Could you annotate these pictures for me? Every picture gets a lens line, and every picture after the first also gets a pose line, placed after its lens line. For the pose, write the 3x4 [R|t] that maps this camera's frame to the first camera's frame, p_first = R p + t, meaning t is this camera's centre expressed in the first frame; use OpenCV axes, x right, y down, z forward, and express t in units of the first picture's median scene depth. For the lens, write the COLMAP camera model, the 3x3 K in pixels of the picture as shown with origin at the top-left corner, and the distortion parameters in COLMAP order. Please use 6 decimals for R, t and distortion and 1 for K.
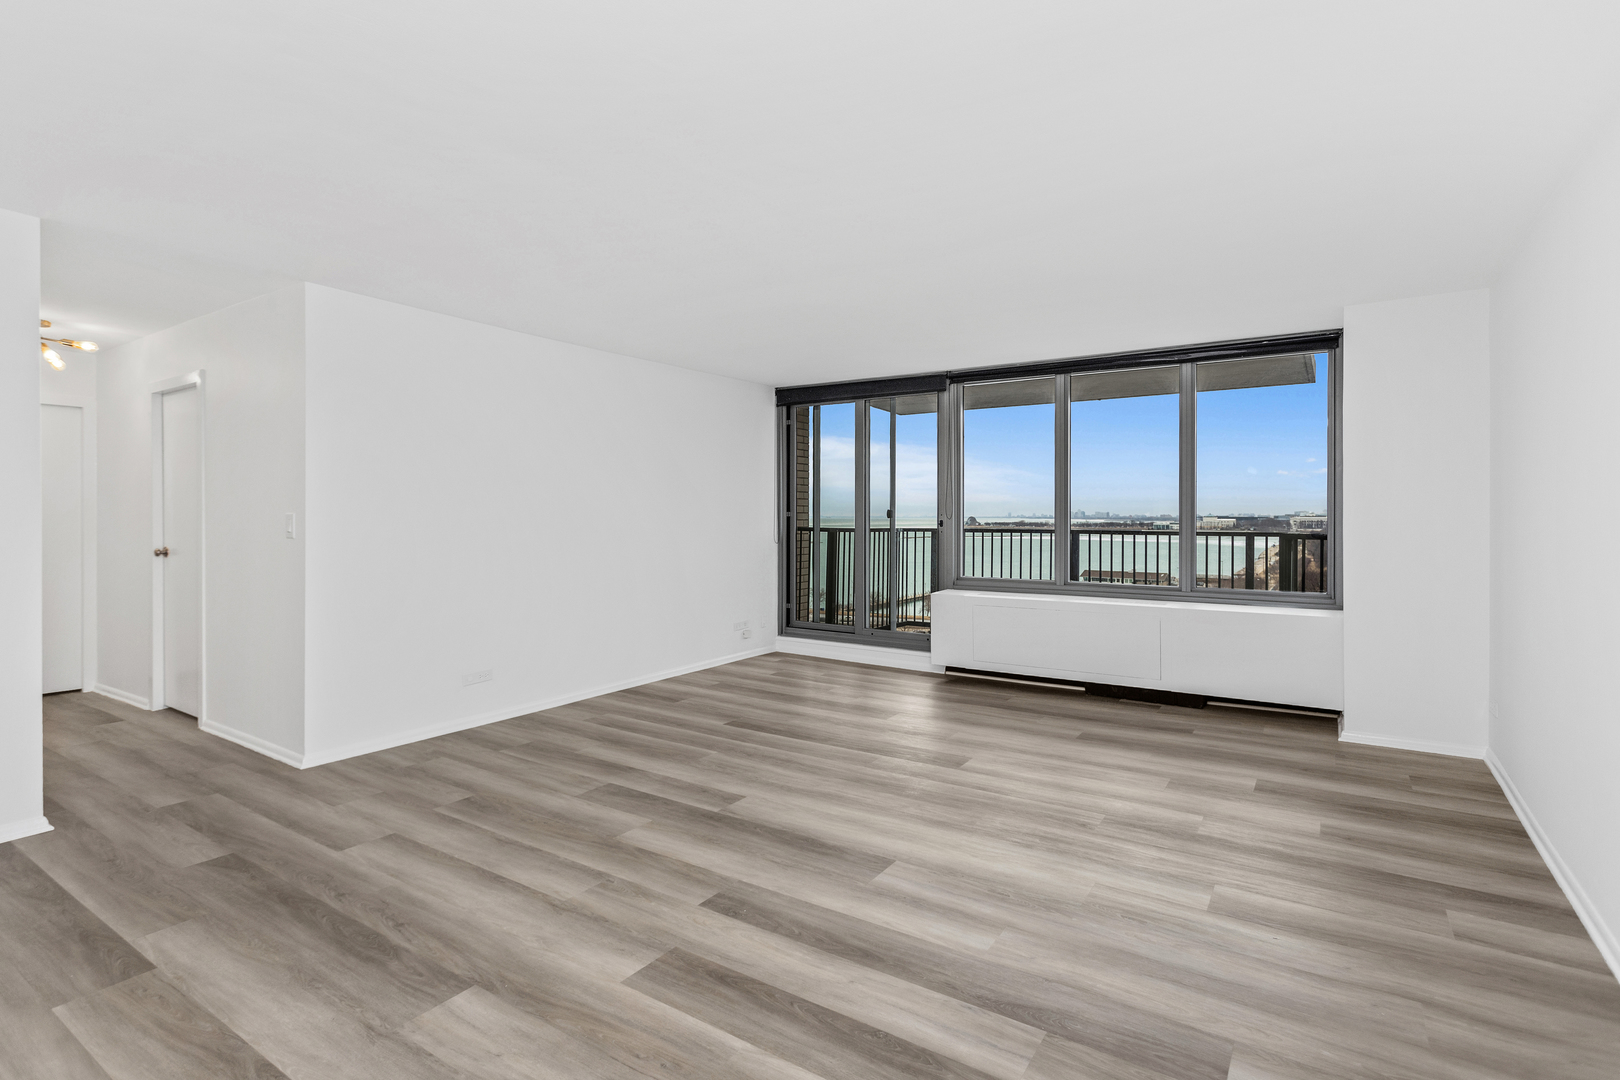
lens RADIAL K [[789.9, 0, 808.0], [0, 789.9, 506.6], [0, 0, 1]] dist [-0.002210, -0.000317]
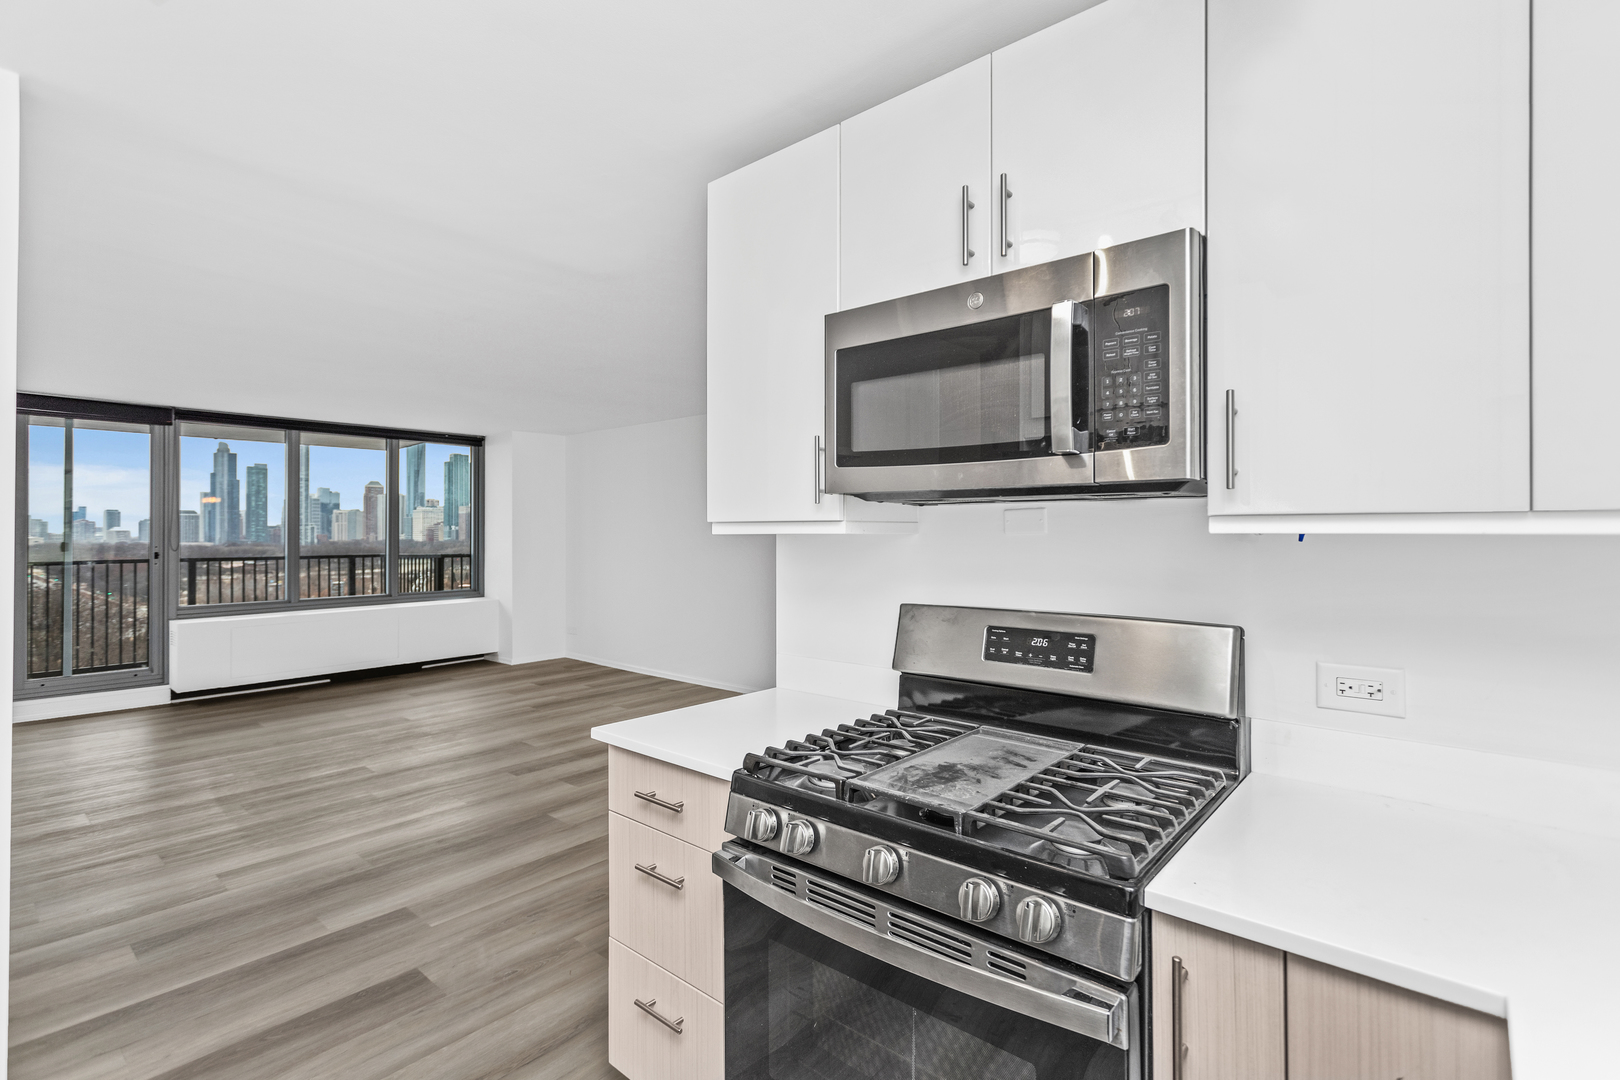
lens RADIAL K [[761.8, 0, 805.8], [0, 761.8, 531.4], [0, 0, 1]] dist [0.000127, -0.000019]
pose [[0.129077, 0.002707, 0.991631, -0.897667], [-0.008130, 0.999966, -0.001671, -0.018572], [-0.991601, -0.007846, 0.129095, 0.082650]]
